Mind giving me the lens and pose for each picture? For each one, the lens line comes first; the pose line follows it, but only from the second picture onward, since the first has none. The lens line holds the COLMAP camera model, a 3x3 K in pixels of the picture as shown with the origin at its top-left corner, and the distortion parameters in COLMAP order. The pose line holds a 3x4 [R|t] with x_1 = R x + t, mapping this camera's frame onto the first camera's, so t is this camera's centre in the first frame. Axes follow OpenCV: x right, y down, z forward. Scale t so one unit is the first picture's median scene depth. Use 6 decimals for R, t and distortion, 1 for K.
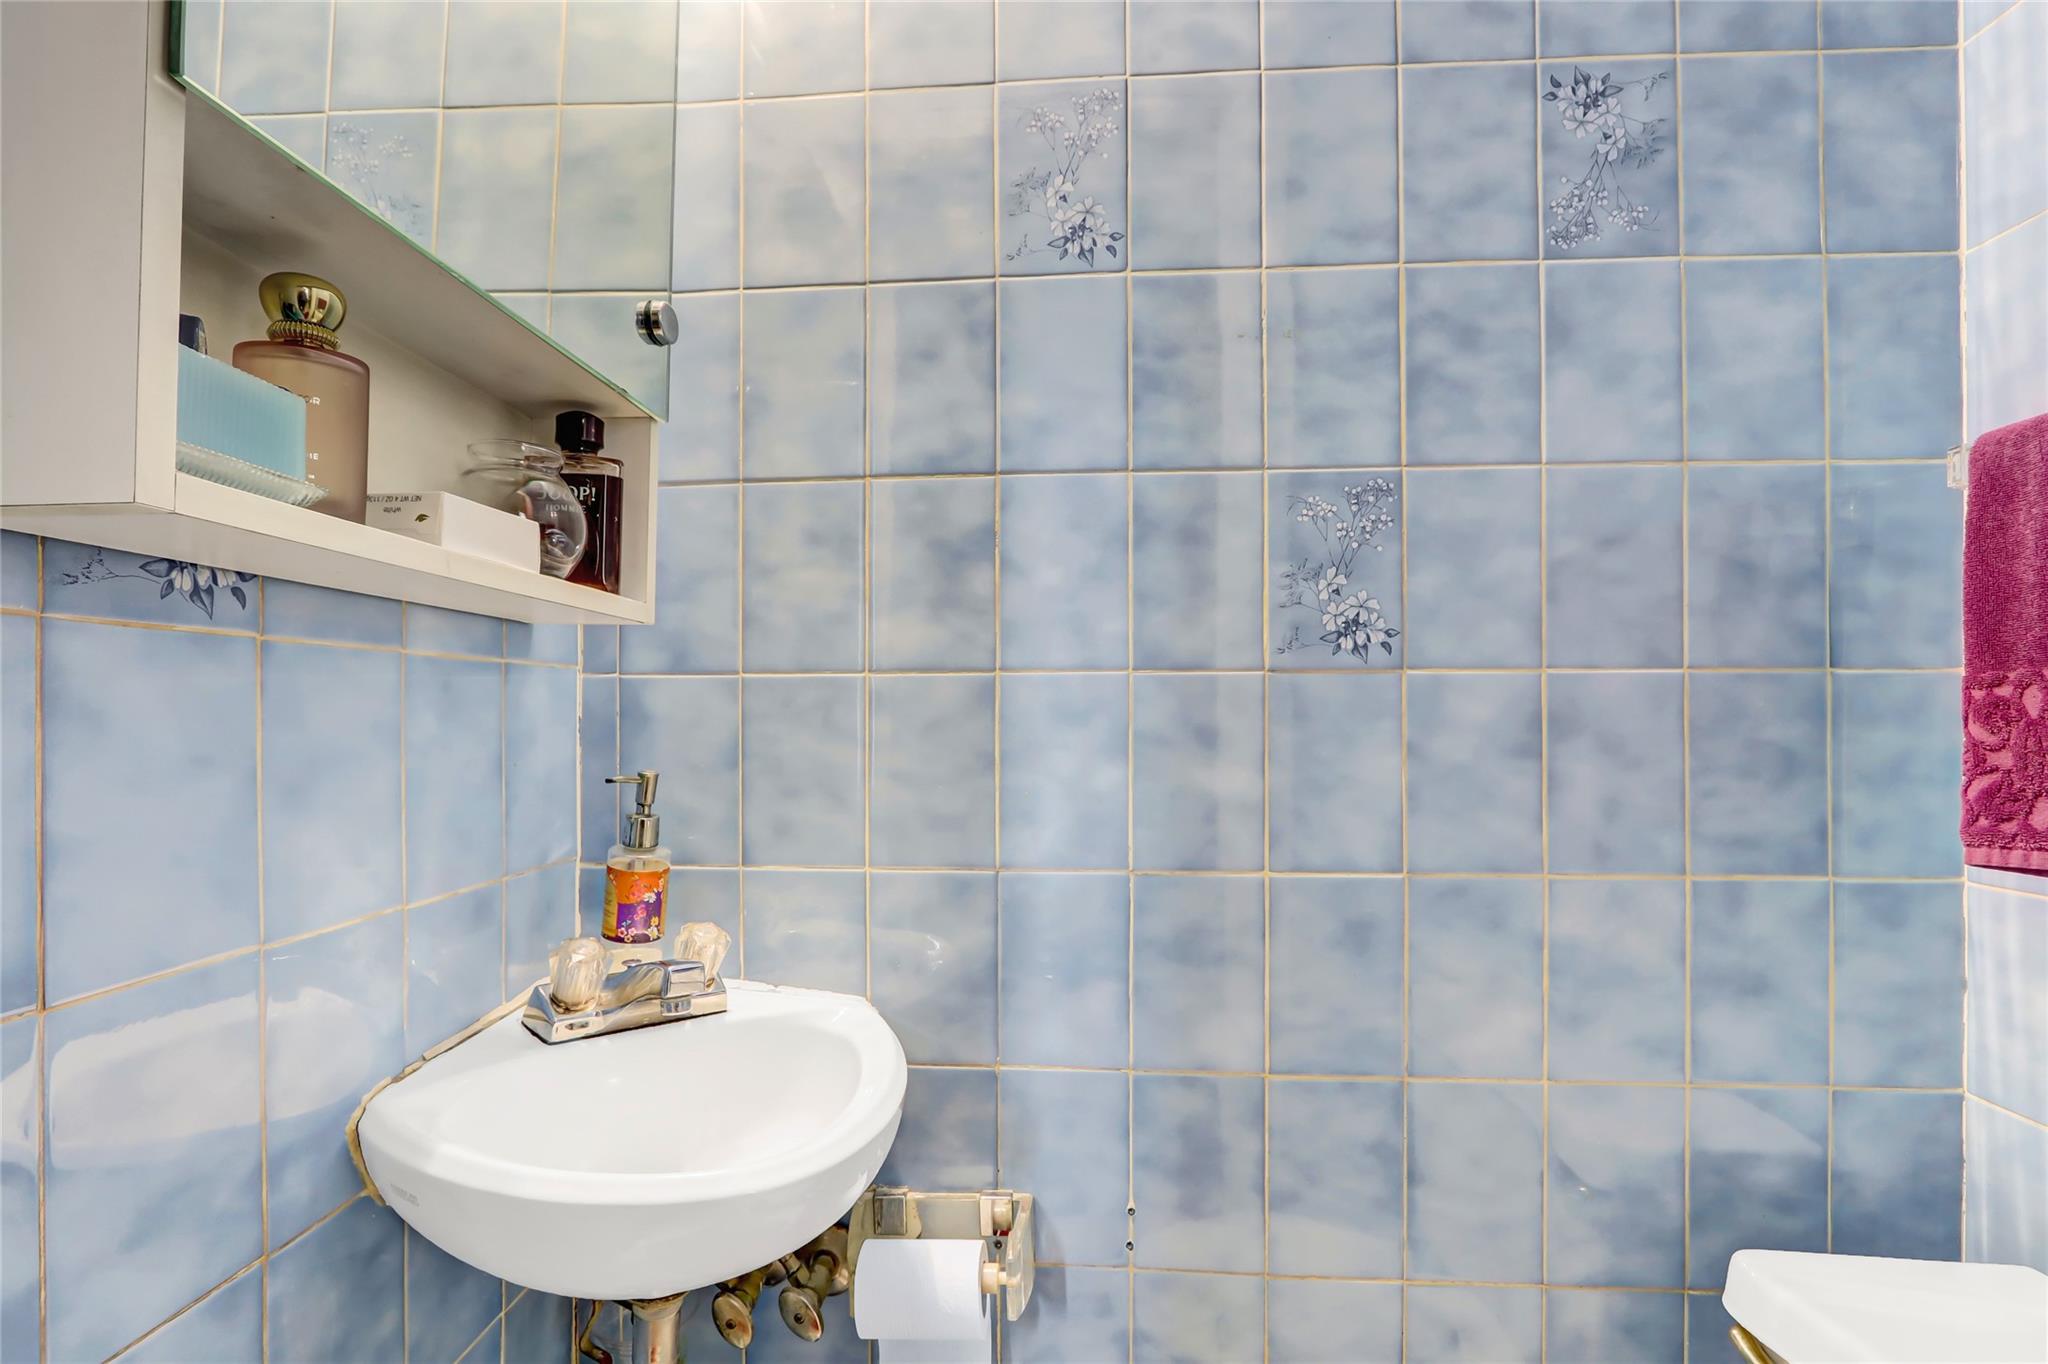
lens RADIAL K [[959.7, 0, 1022.0], [0, 959.7, 710.9], [0, 0, 1]] dist [-0.004746, 0.000247]
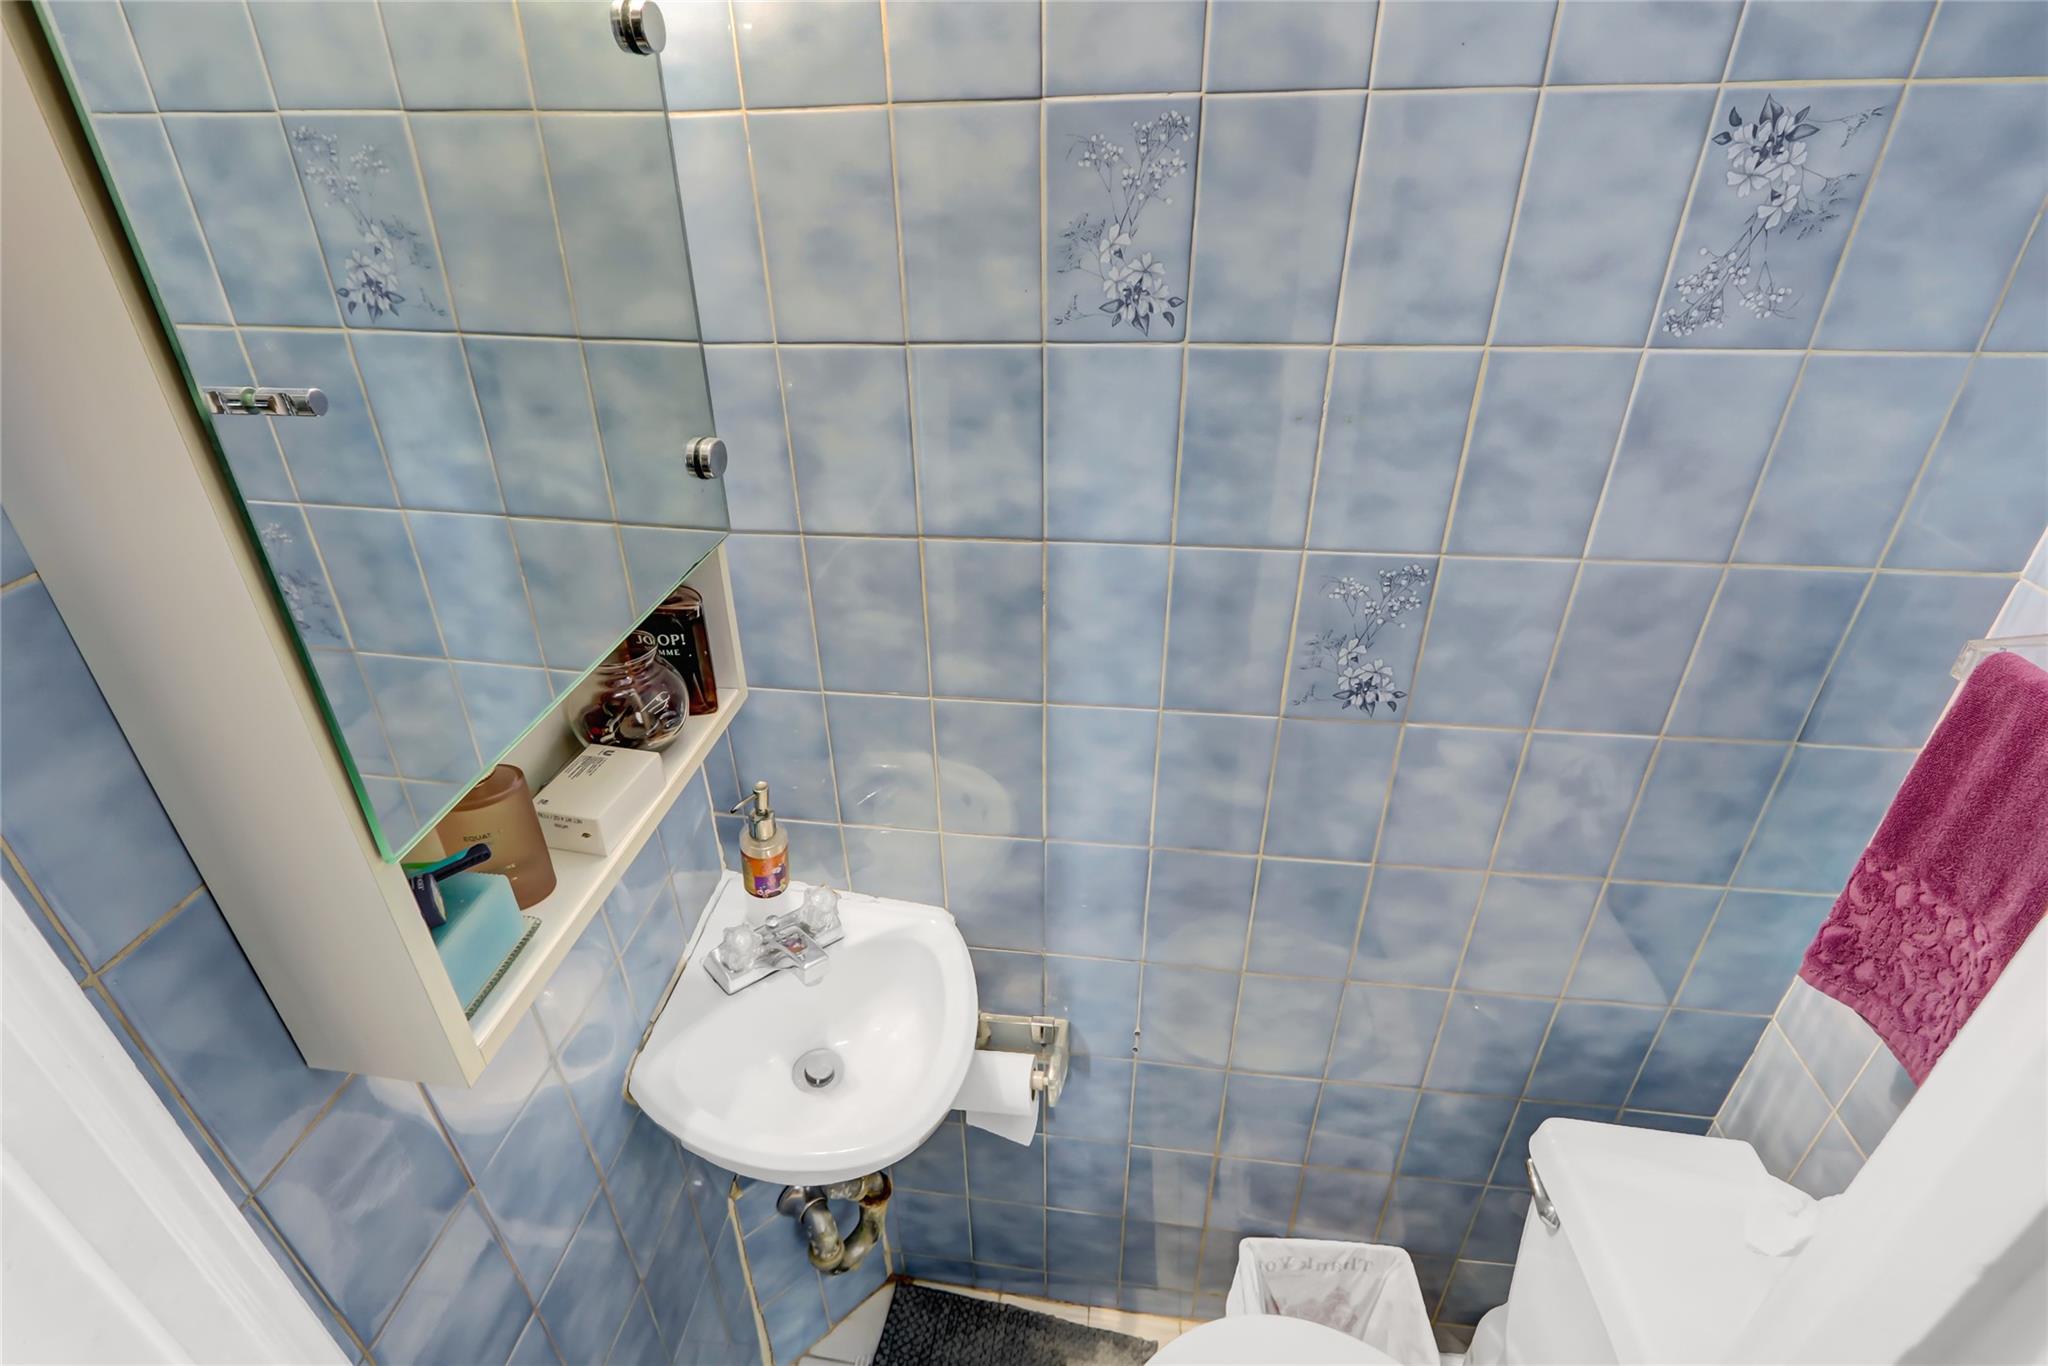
lens RADIAL K [[966.9, 0, 1024.0], [0, 966.9, 683.0], [0, 0, 1]] dist [-0.000342, -0.000348]
pose [[0.998052, 0.023028, -0.057979, 0.016955], [0.009754, 0.860345, 0.509618, -0.663141], [0.061617, -0.509191, 0.858445, 0.020873]]
